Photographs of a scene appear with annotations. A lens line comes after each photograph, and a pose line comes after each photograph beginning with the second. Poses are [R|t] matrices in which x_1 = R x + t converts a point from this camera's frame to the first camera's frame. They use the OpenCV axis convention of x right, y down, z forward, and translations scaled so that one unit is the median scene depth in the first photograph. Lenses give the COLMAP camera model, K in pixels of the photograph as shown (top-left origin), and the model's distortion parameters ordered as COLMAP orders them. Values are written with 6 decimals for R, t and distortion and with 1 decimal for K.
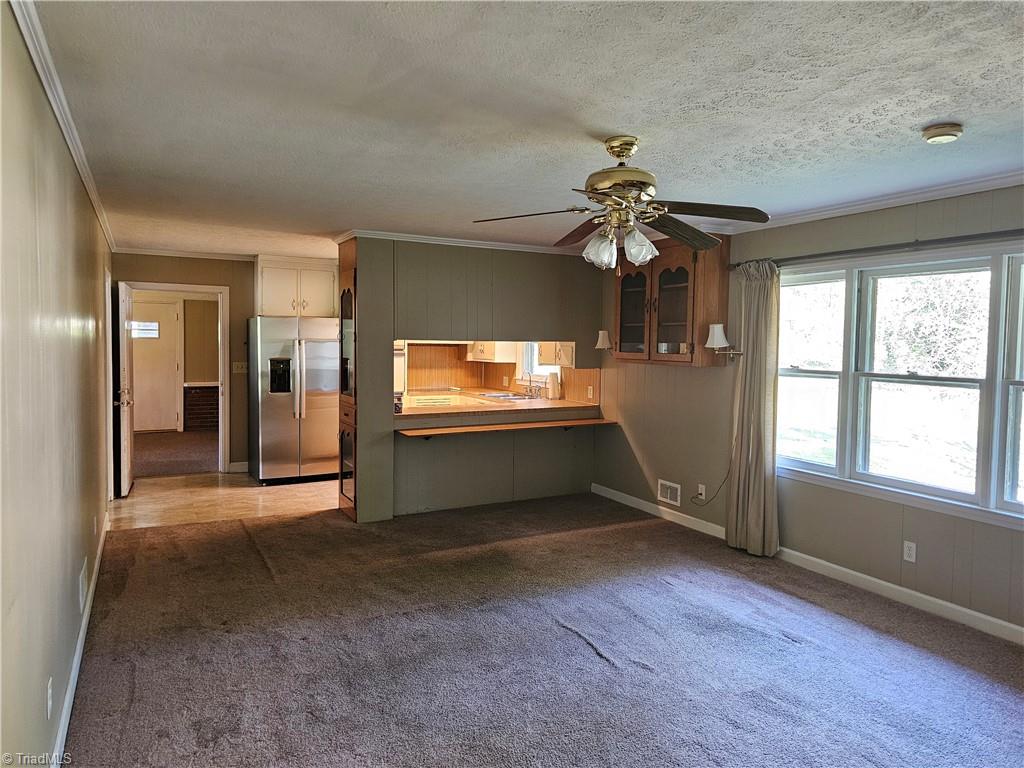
lens RADIAL K [[685.7, 0, 509.0], [0, 685.7, 384.1], [0, 0, 1]] dist [0.001915, 0.001056]
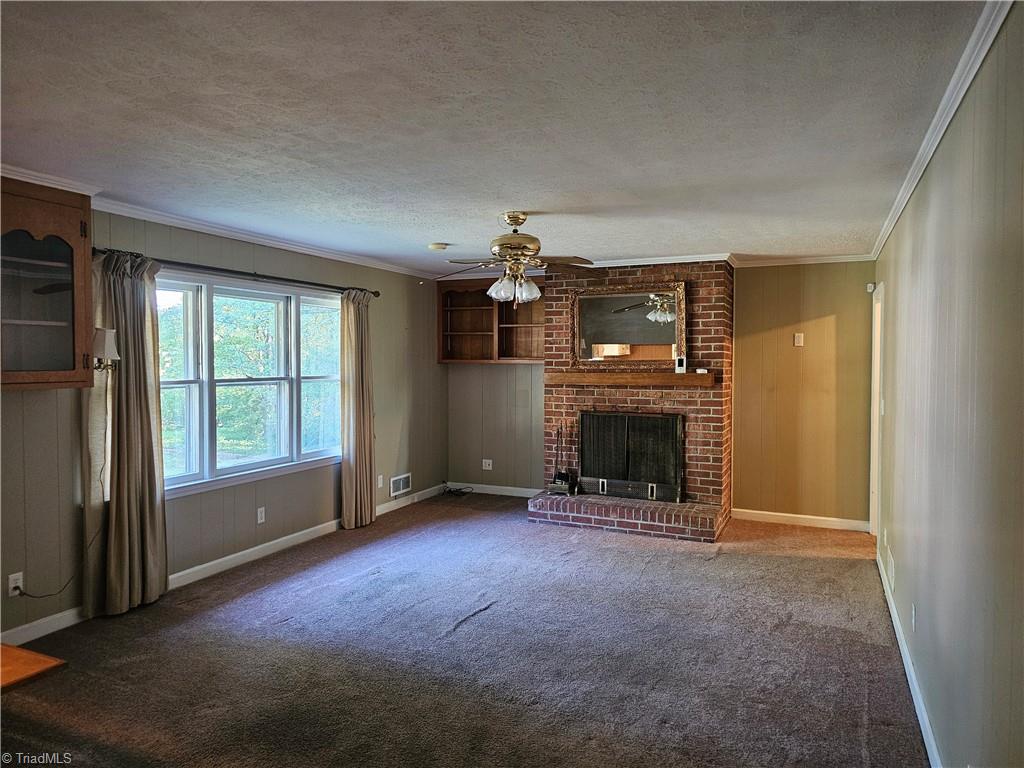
lens RADIAL K [[685.7, 0, 509.0], [0, 685.7, 379.8], [0, 0, 1]] dist [0.001915, 0.001056]
pose [[-0.624367, -0.035356, 0.780331, -0.694478], [0.040828, 0.996133, 0.077801, -0.088513], [-0.780064, 0.080435, -0.620509, 1.410590]]
